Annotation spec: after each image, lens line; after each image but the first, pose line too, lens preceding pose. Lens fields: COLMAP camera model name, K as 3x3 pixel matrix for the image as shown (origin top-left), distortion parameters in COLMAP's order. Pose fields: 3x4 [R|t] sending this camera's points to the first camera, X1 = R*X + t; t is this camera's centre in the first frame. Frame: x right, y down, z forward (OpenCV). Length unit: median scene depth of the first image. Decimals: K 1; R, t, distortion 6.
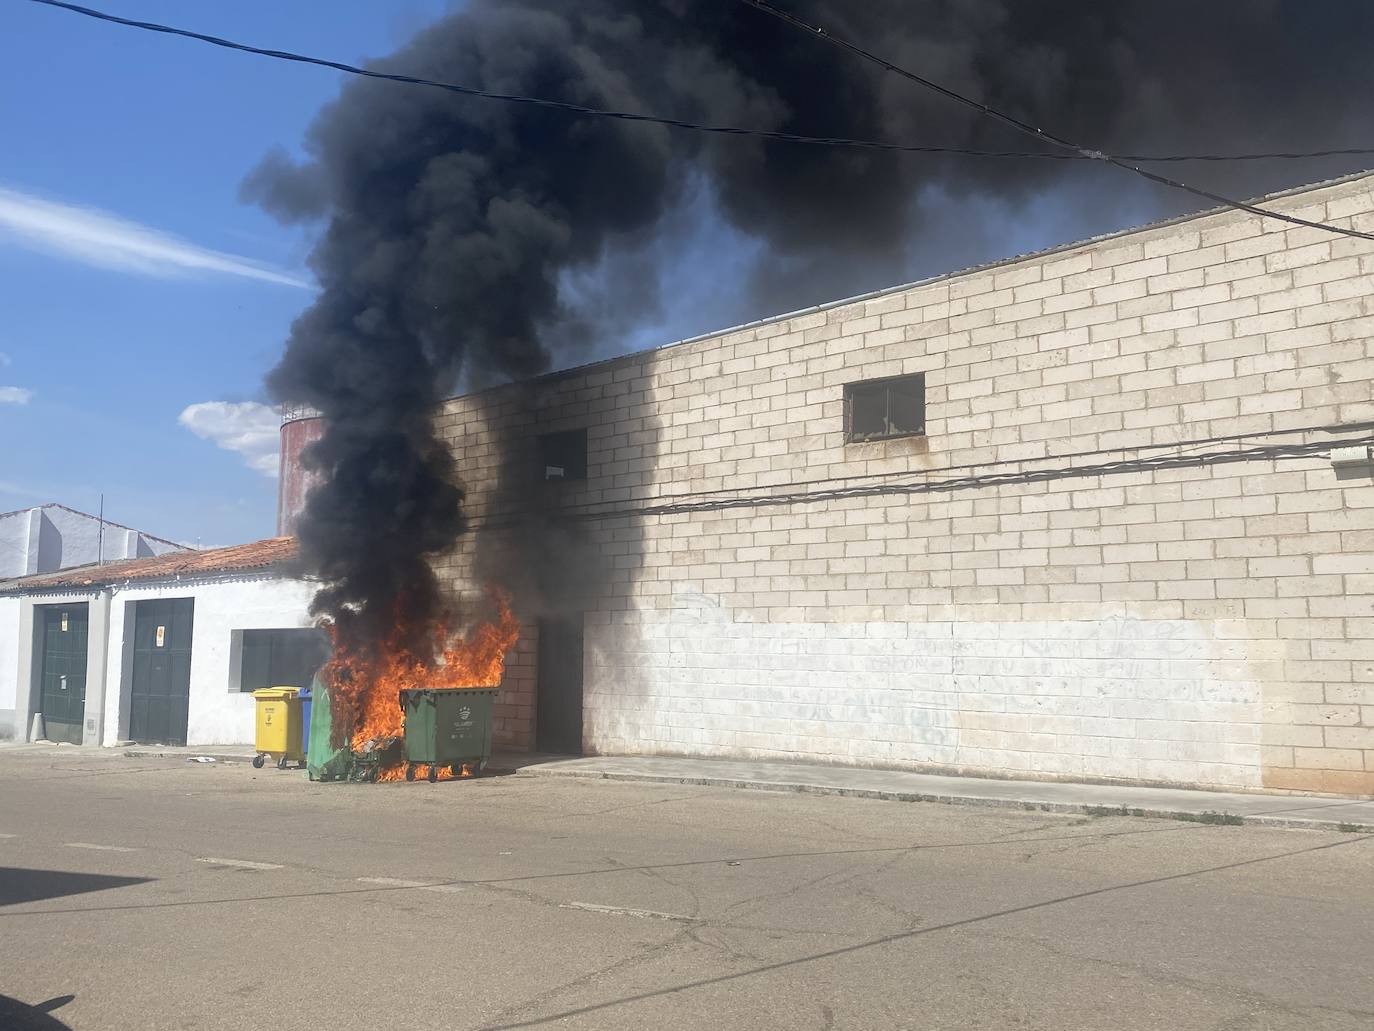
lens RADIAL K [[1180.7, 0, 679.3], [0, 1180.7, 486.5], [0, 0, 1]] dist [0.129226, -0.249755]
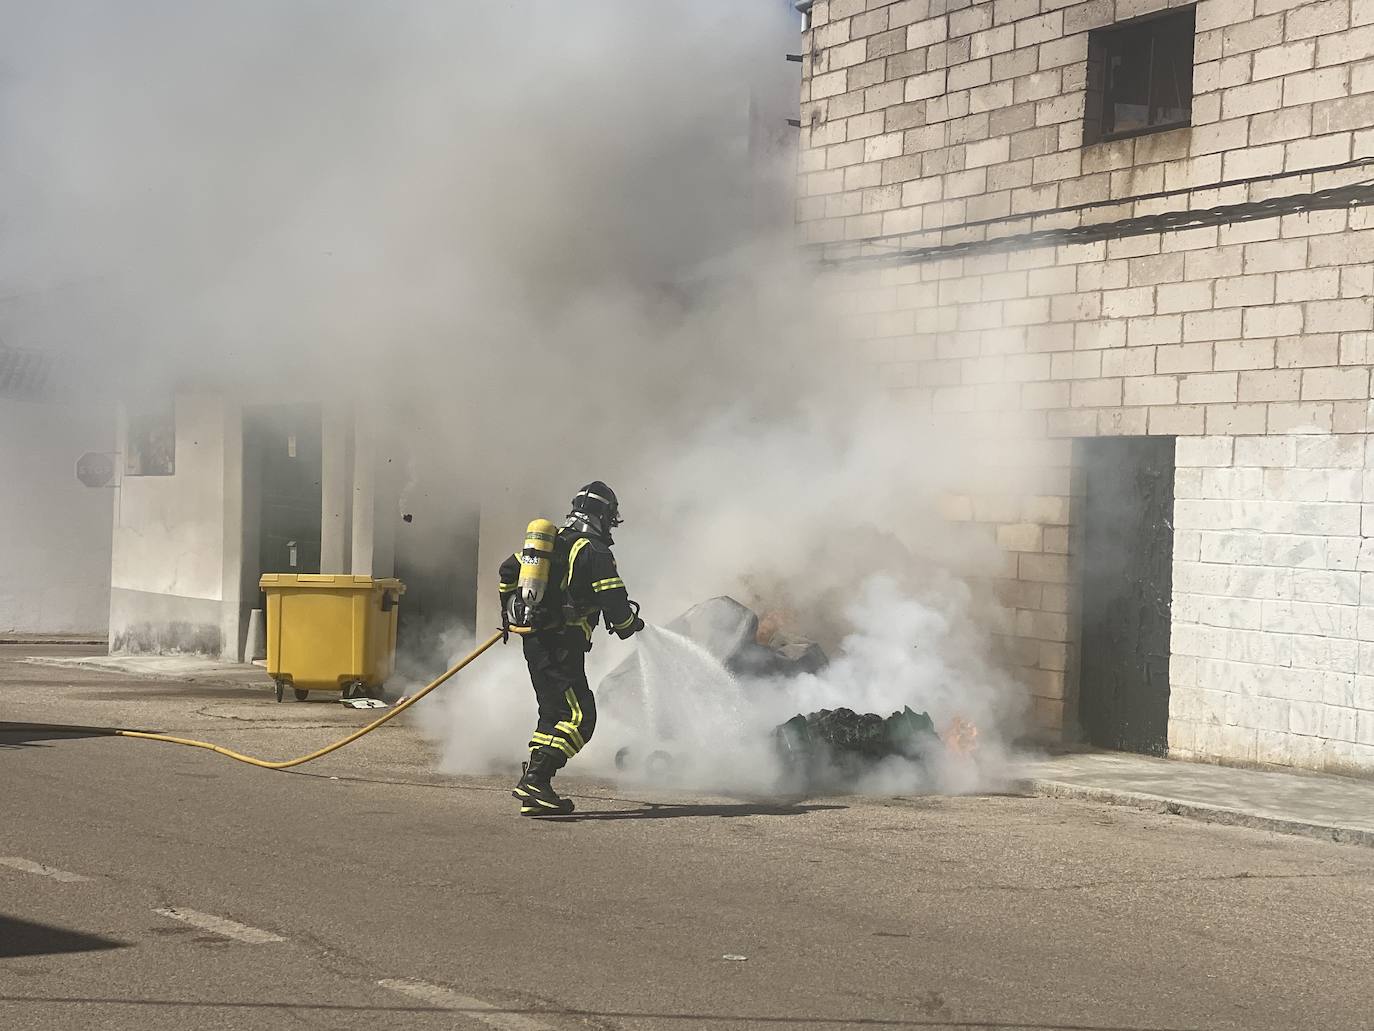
lens RADIAL K [[2494.6, 0, 675.5], [0, 2494.6, 495.8], [0, 0, 1]] dist [0.186719, -0.068575]
pose [[0.926096, 0.026960, -0.376323, 0.118200], [0.020422, 0.992399, 0.121354, 0.013546], [0.376735, -0.120071, 0.918506, 0.097398]]
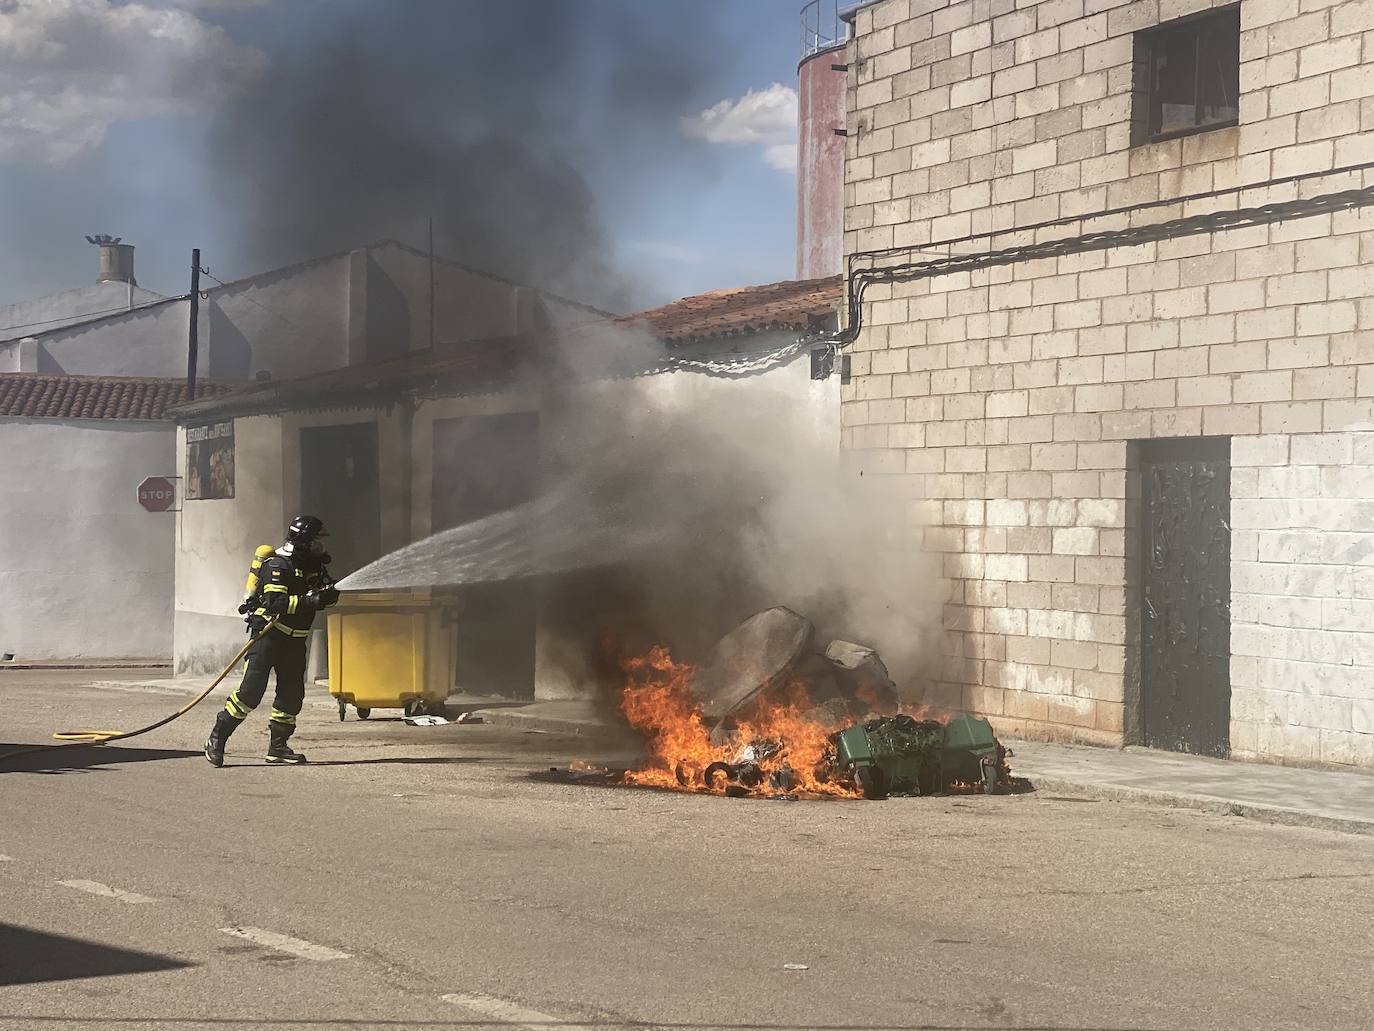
lens RADIAL K [[2494.6, 0, 675.5], [0, 2494.6, 495.8], [0, 0, 1]] dist [0.186719, -0.068575]
pose [[0.917392, 0.004081, -0.397963, 0.121290], [0.045941, 0.992177, 0.116078, 0.012881], [0.395323, -0.124772, 0.910028, 0.095042]]
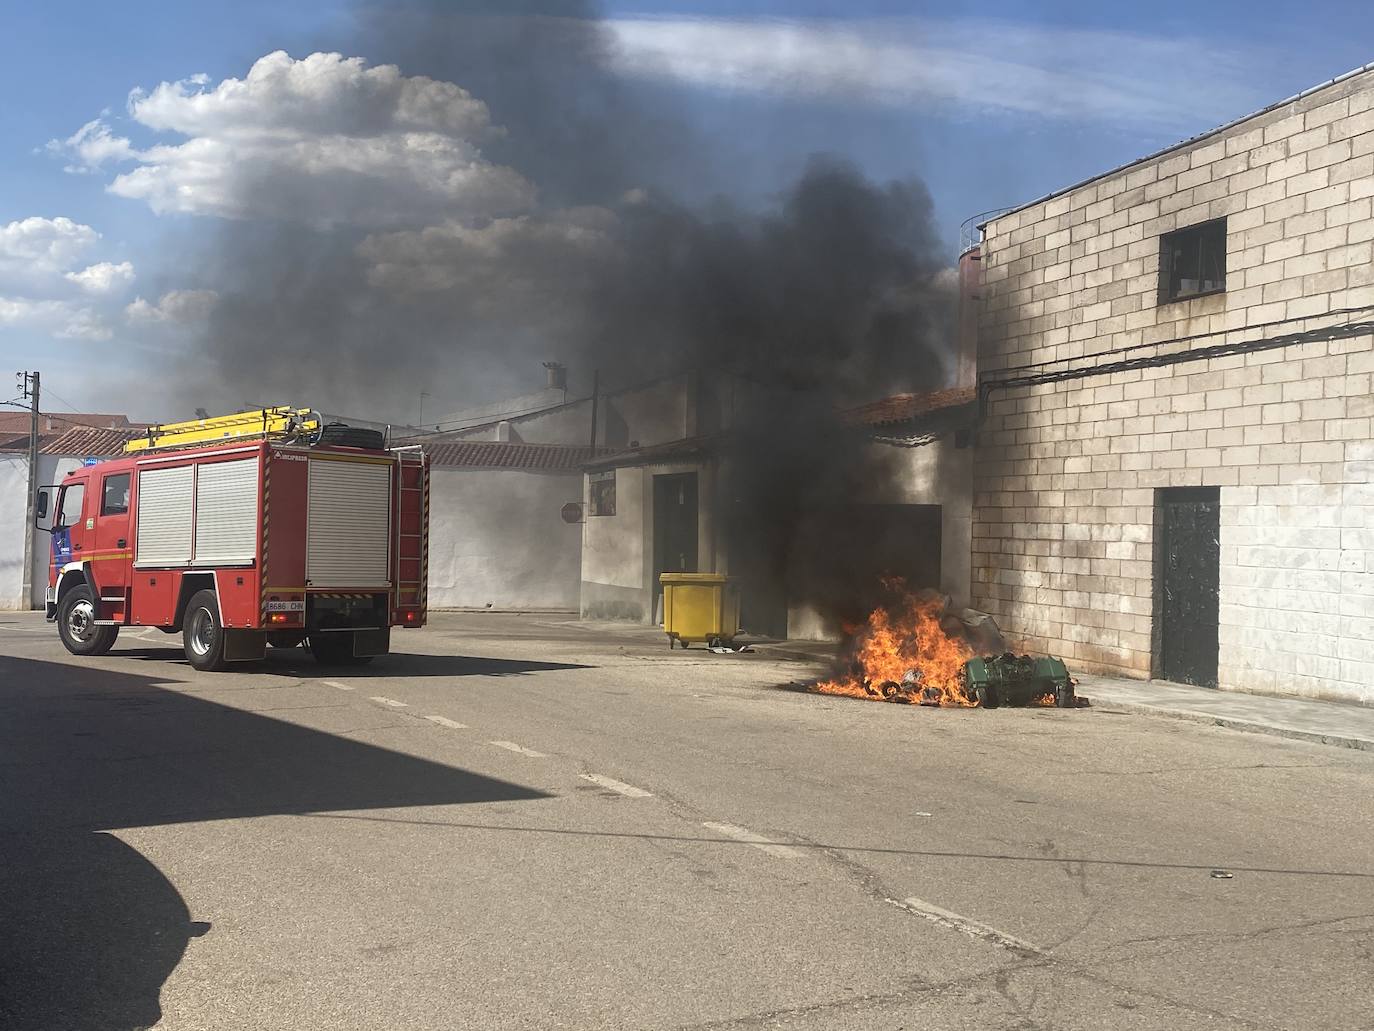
lens RADIAL K [[1484.7, 0, 697.0], [0, 1484.7, 489.9], [0, 0, 1]] dist [0.171303, -0.473084]
pose [[0.860252, 0.007460, -0.509814, 0.126886], [0.046464, 0.994585, 0.092956, 0.014123], [0.507747, -0.103654, 0.855248, 0.115017]]
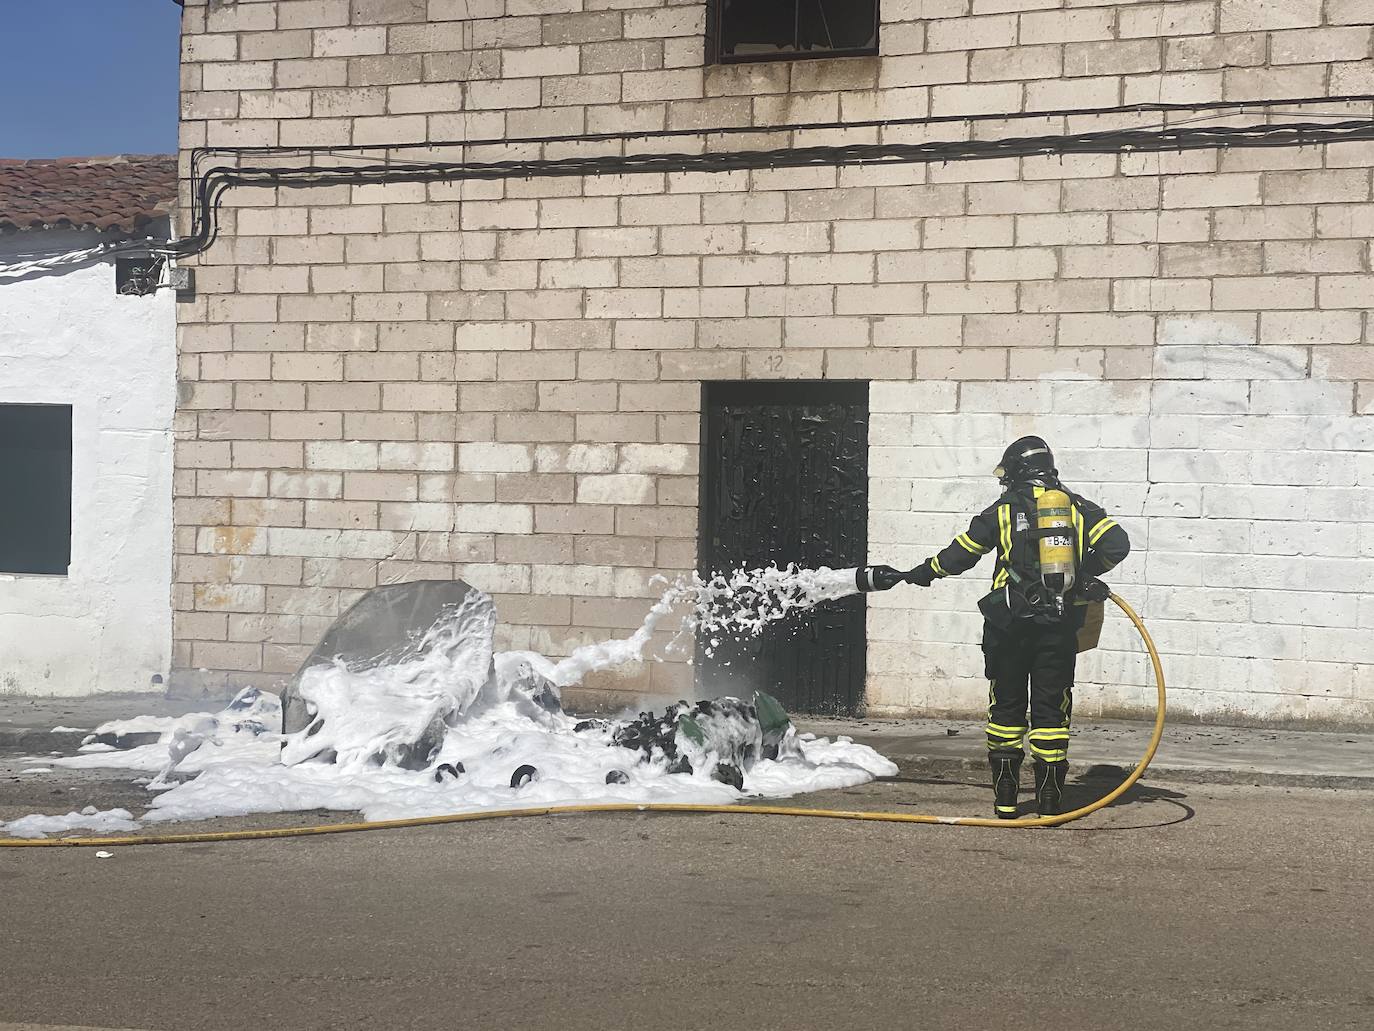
lens RADIAL K [[2223.1, 0, 656.8], [0, 2223.1, 495.9], [0, 0, 1]] dist [0.146562, 0.037092]
pose [[0.947855, 0.010682, 0.318522, -0.488069], [-0.056951, 0.989028, 0.136306, 0.052067], [-0.313571, -0.147338, 0.938064, 0.343359]]
